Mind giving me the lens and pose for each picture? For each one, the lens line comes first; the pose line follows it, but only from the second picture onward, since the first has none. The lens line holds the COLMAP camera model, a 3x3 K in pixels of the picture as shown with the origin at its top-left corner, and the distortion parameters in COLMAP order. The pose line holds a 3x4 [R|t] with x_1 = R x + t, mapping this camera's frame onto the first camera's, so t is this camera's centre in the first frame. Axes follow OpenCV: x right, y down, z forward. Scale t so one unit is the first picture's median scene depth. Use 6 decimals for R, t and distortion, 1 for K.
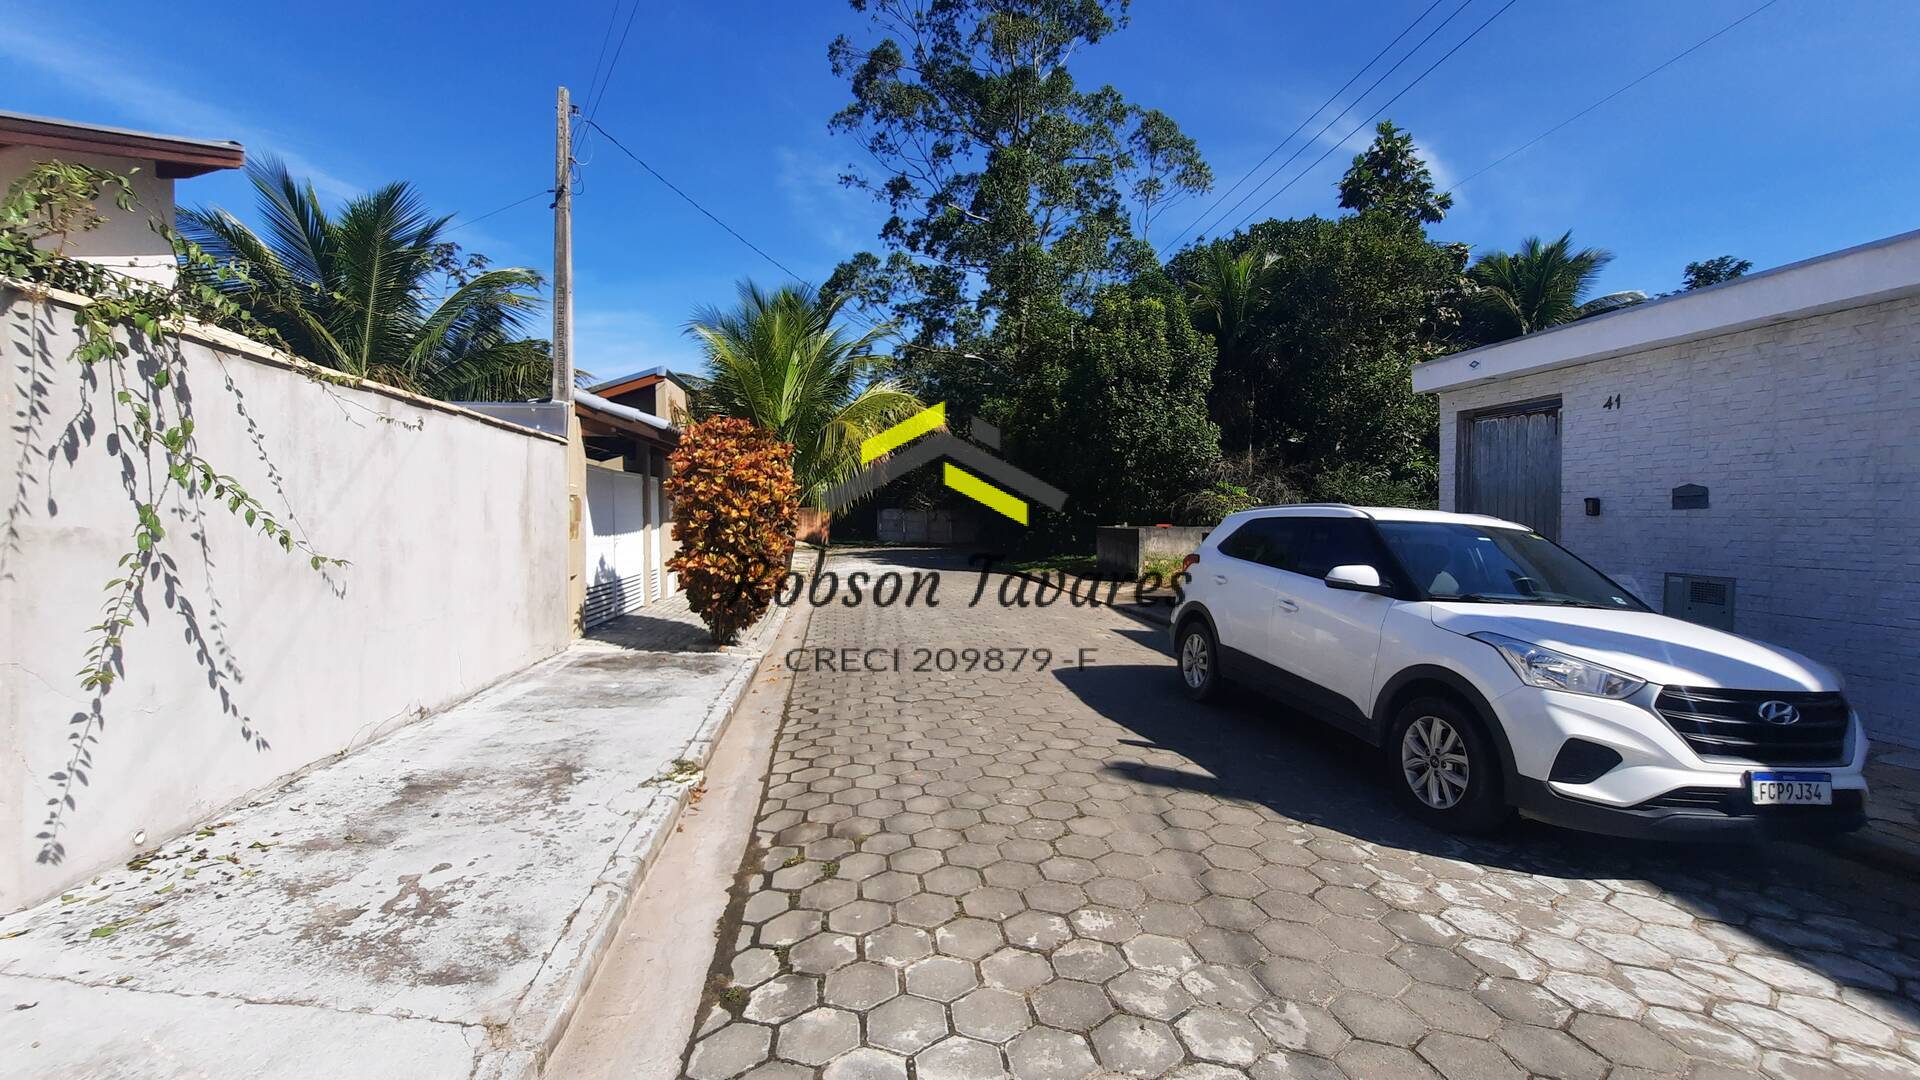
lens RADIAL K [[772.9, 0, 950.0], [0, 772.9, 533.9], [0, 0, 1]] dist [-0.008592, -0.003223]
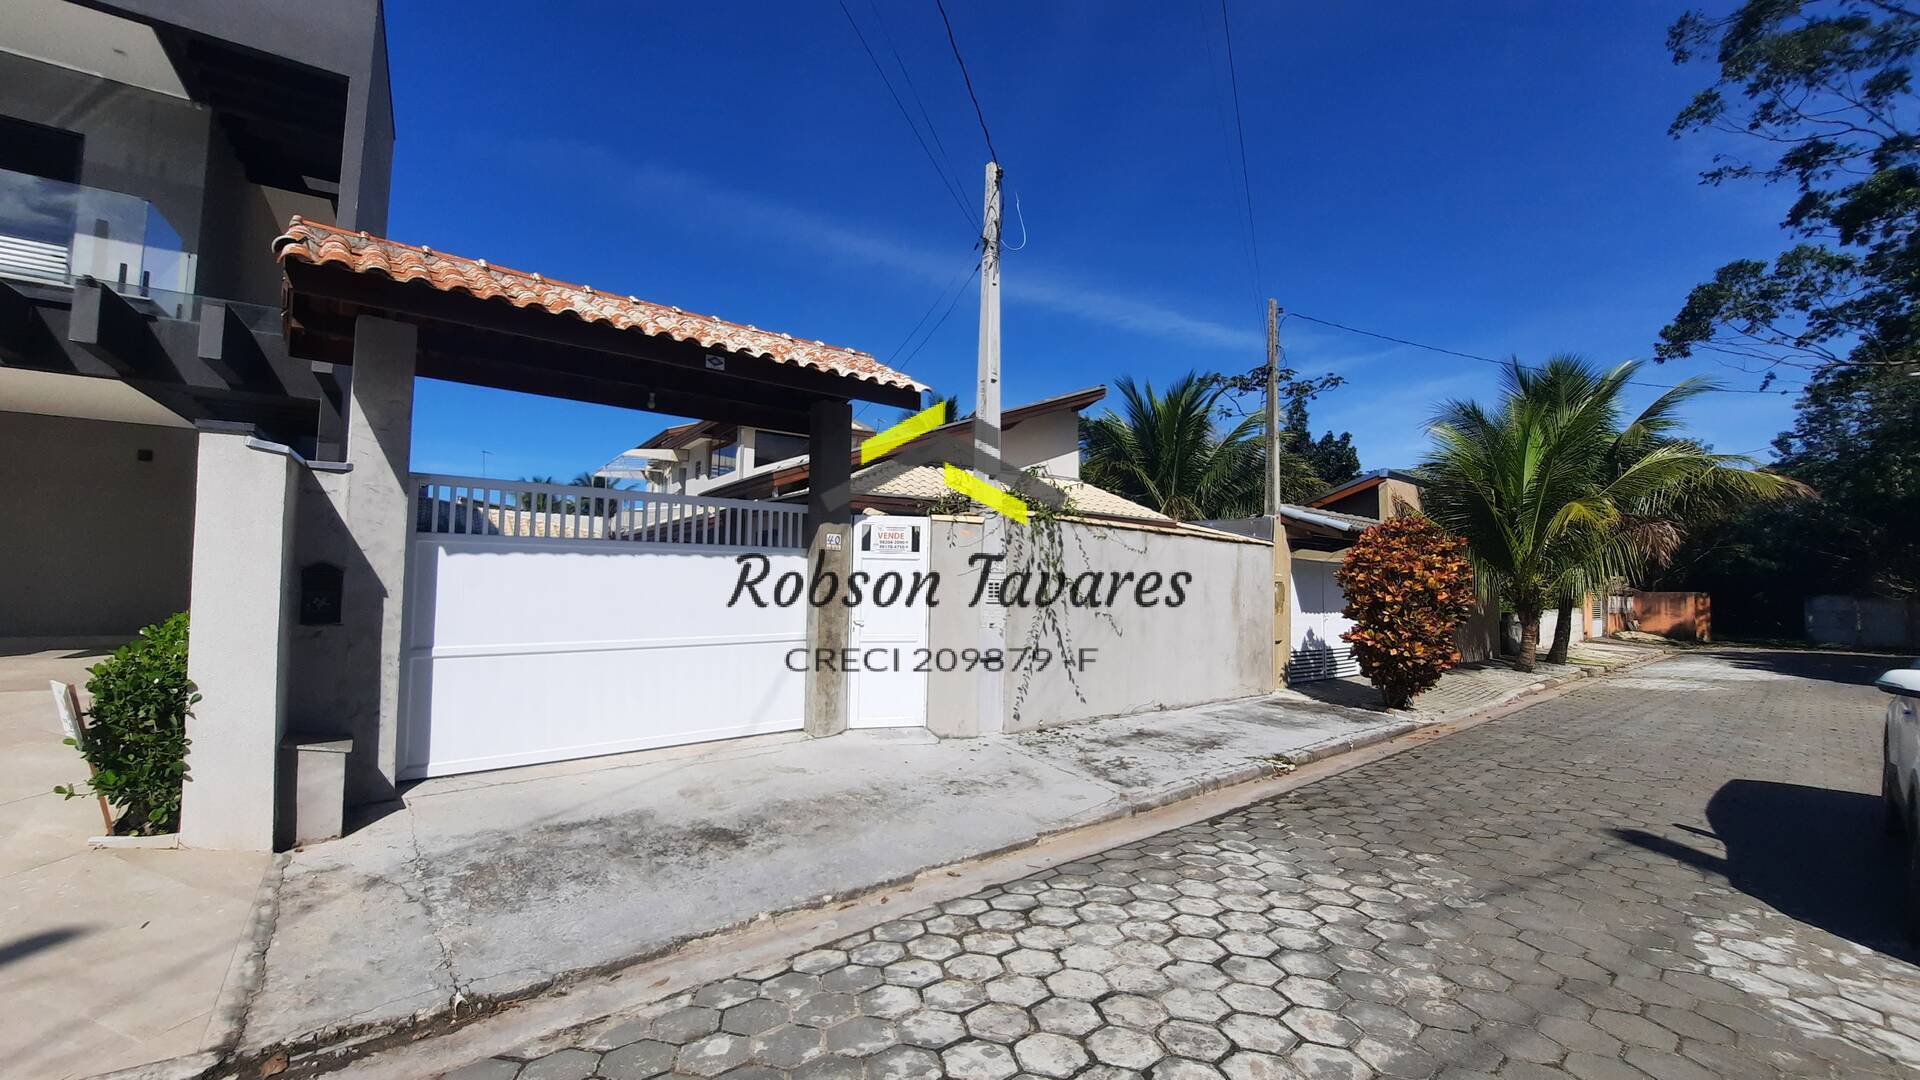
lens RADIAL K [[772.9, 0, 950.0], [0, 772.9, 533.9], [0, 0, 1]] dist [-0.008592, -0.003223]
pose [[0.556083, -0.043772, -0.829973, 0.724519], [-0.040668, 0.995983, -0.079775, -0.004014], [0.830131, 0.078115, 0.552069, -0.562302]]
